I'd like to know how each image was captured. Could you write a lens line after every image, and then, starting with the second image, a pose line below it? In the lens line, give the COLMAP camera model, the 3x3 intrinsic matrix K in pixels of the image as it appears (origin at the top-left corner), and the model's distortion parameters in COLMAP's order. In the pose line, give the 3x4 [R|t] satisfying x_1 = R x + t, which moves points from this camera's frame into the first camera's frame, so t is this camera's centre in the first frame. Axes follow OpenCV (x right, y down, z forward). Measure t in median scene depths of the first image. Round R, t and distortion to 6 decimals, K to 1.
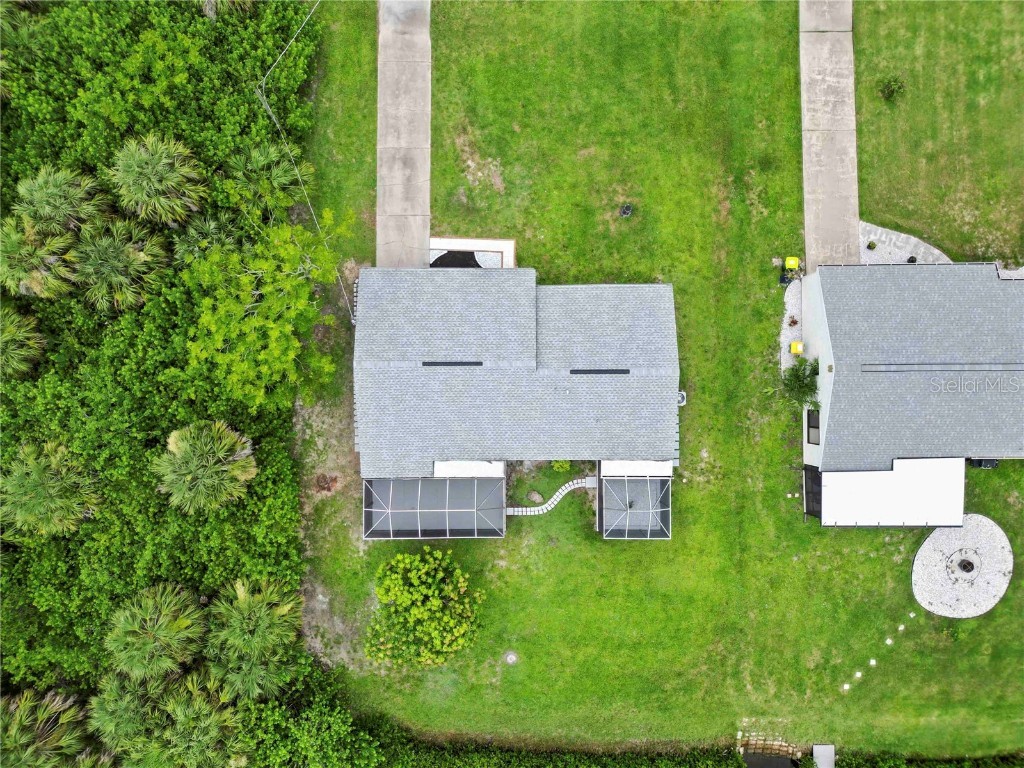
lens RADIAL K [[716.8, 0, 508.5], [0, 716.8, 382.6], [0, 0, 1]] dist [0.063229, -0.059790]
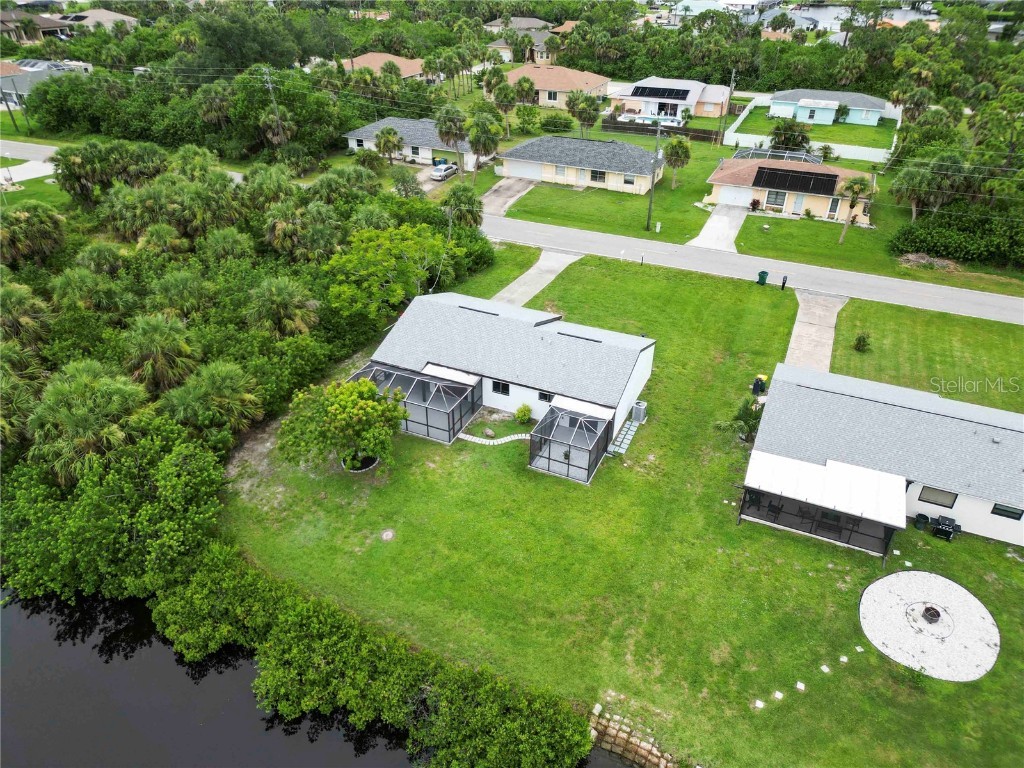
lens RADIAL K [[716.8, 0, 508.5], [0, 716.8, 382.6], [0, 0, 1]] dist [0.063229, -0.059790]
pose [[0.907705, 0.225211, -0.354051, 0.434844], [-0.419589, 0.478762, -0.771189, 0.954355], [-0.004174, 0.848568, 0.529070, 0.360010]]
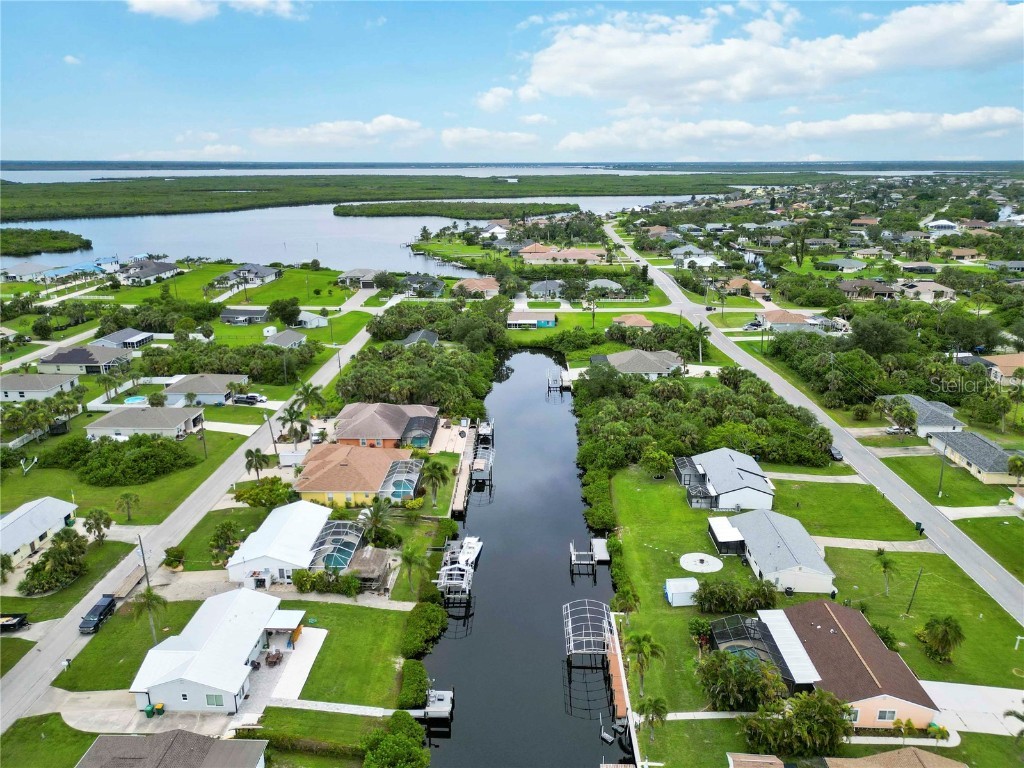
lens RADIAL K [[719.1, 0, 508.8], [0, 719.1, 381.6], [0, 0, 1]] dist [0.048441, -0.039246]
pose [[-0.043003, 0.289675, -0.956158, 2.964097], [-0.999019, -0.002307, 0.044232, 0.833783], [0.010607, 0.957122, 0.289490, -0.372120]]
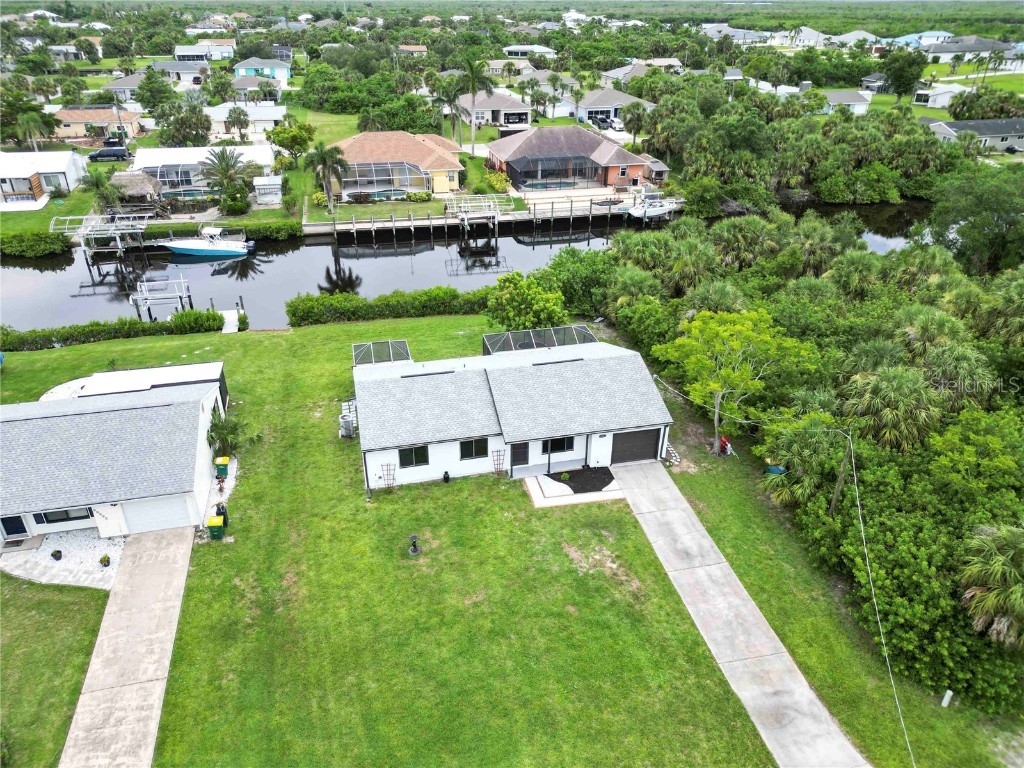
lens RADIAL K [[716.8, 0, 508.5], [0, 716.8, 382.6], [0, 0, 1]] dist [0.063229, -0.059790]
pose [[-0.973774, 0.102591, -0.203076, 0.209384], [-0.227478, -0.456011, 0.860411, -0.900799], [-0.004334, 0.884041, 0.467389, 0.449086]]
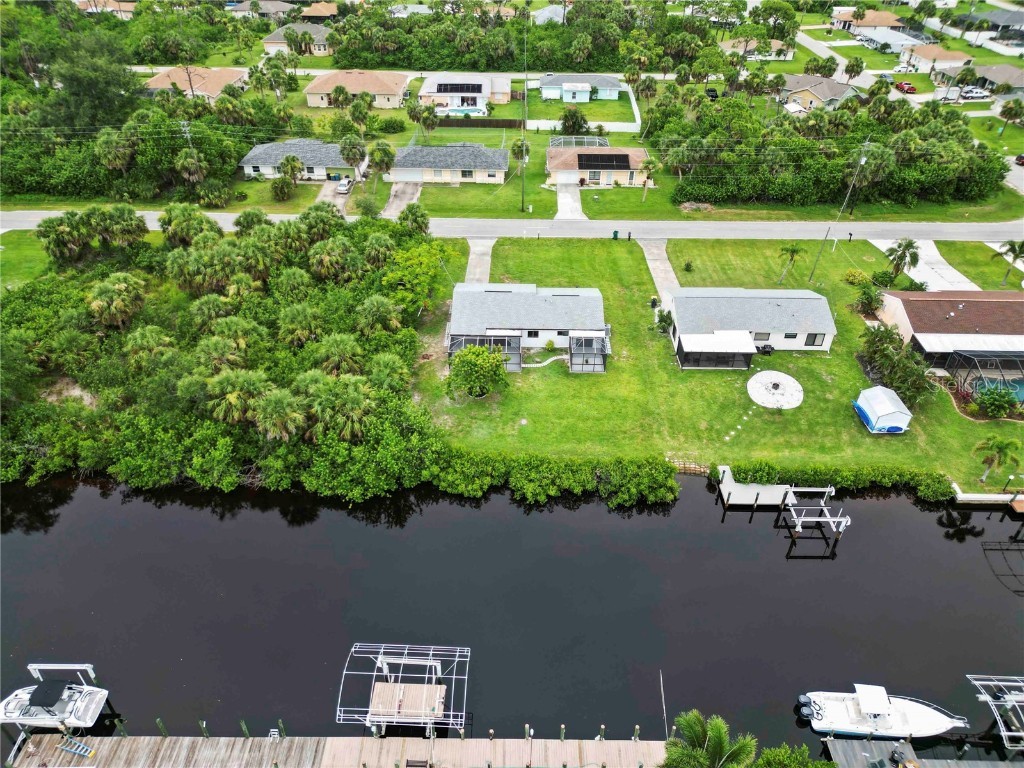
lens RADIAL K [[716.8, 0, 508.5], [0, 716.8, 382.6], [0, 0, 1]] dist [0.063229, -0.059790]
pose [[0.999764, 0.016975, -0.013569, -0.011357], [-0.020978, 0.590858, -0.806503, 1.723509], [-0.005674, 0.806597, 0.591074, -0.066444]]
